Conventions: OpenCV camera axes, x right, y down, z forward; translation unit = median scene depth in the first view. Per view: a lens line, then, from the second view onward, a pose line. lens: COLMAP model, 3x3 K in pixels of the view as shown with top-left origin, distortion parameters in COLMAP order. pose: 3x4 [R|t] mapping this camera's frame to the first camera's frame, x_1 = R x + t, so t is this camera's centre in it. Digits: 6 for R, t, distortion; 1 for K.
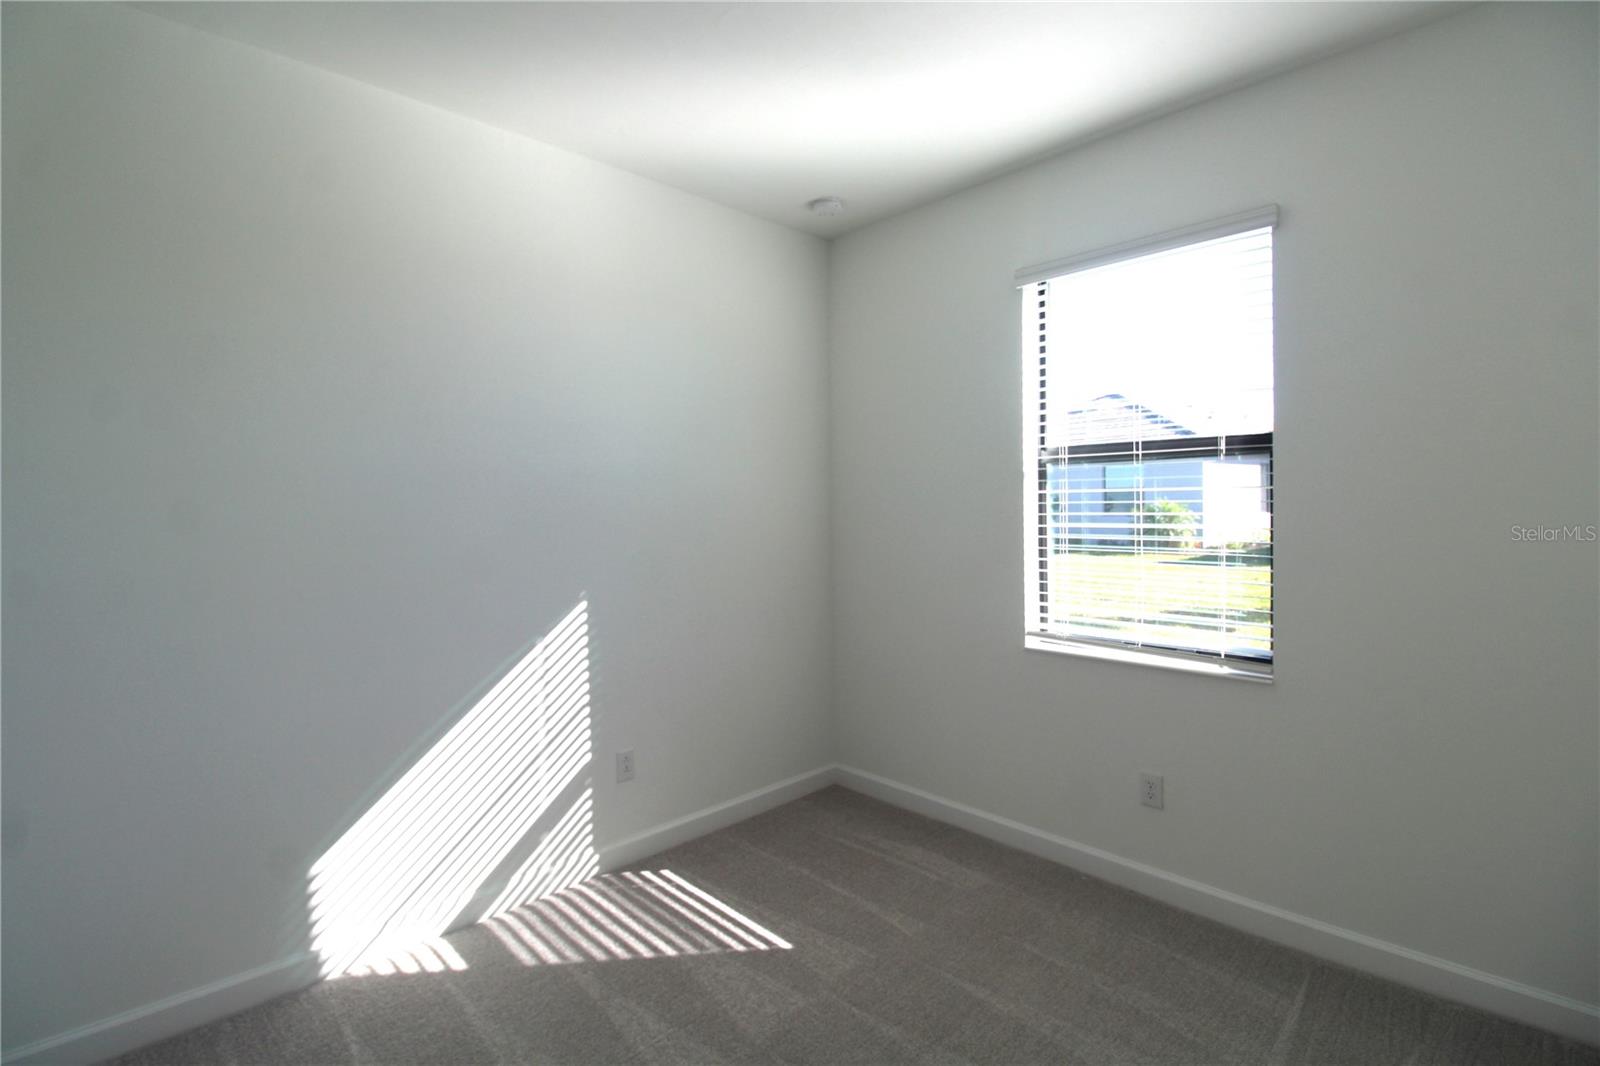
lens RADIAL K [[745.9, 0, 798.5], [0, 745.9, 524.5], [0, 0, 1]] dist [0.001044, -0.012769]
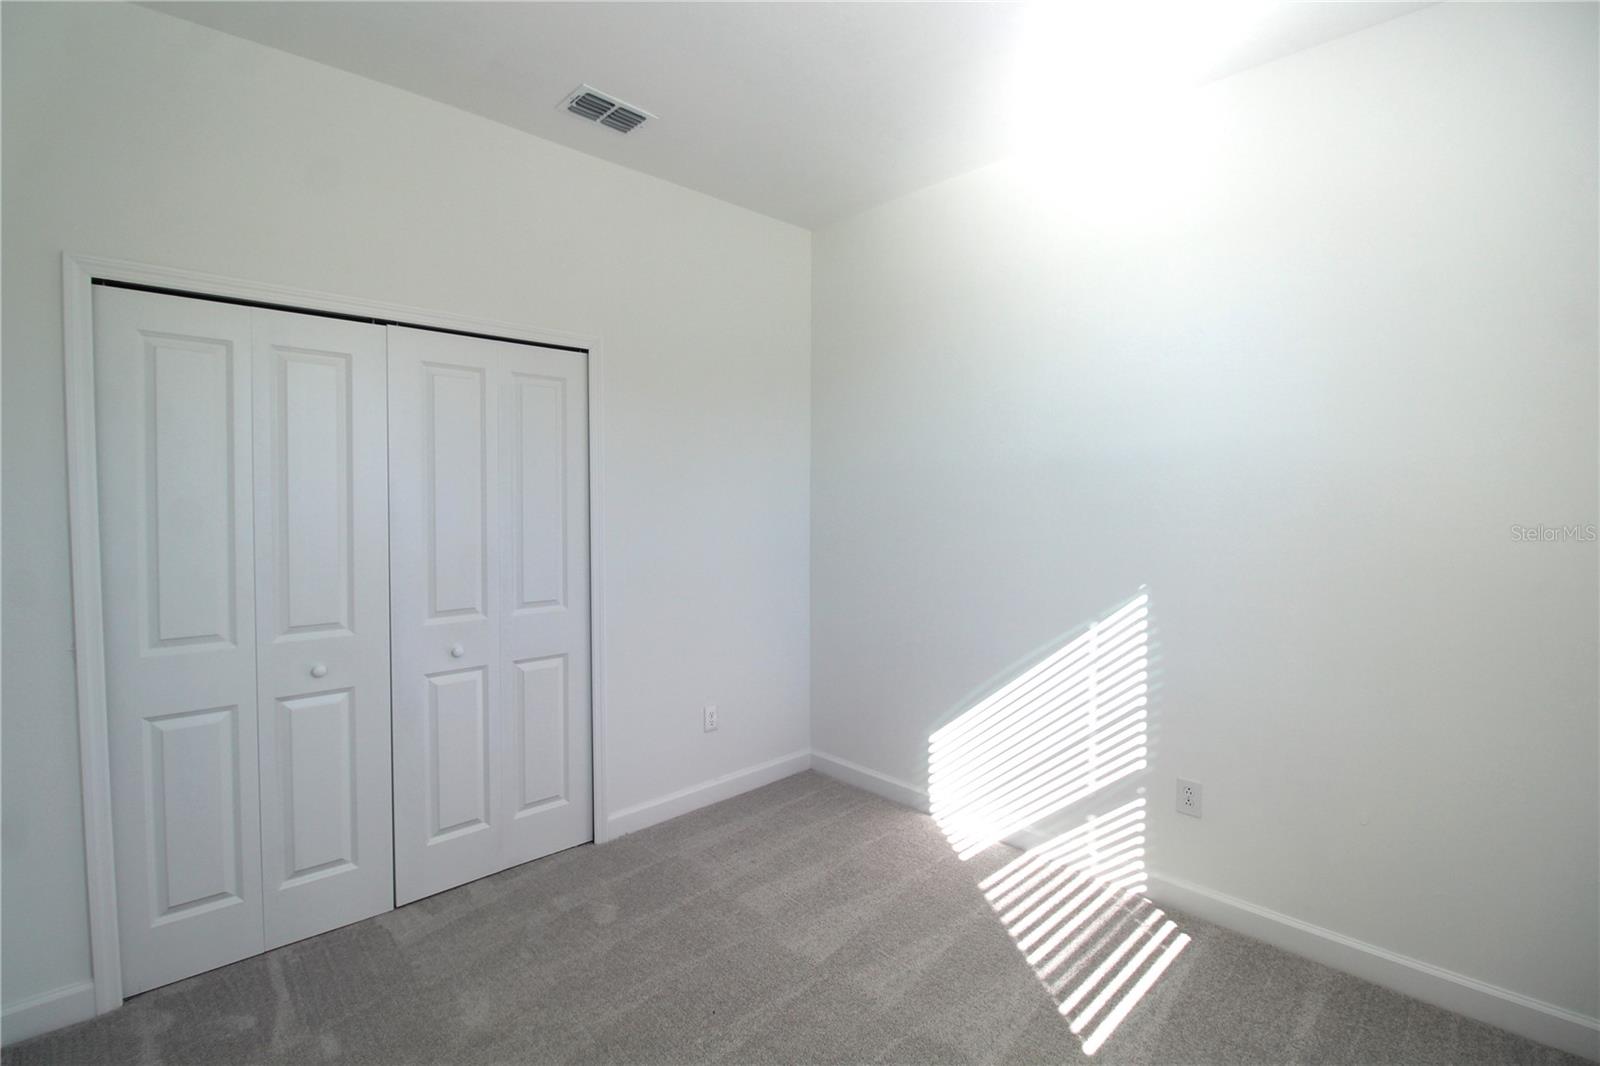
lens RADIAL K [[745.9, 0, 798.5], [0, 745.9, 524.5], [0, 0, 1]] dist [0.001044, -0.012769]
pose [[-0.031238, 0.038856, -0.998756, 0.668280], [-0.017381, 0.999072, 0.039412, -0.013246], [0.999361, 0.018590, -0.030534, 0.624631]]
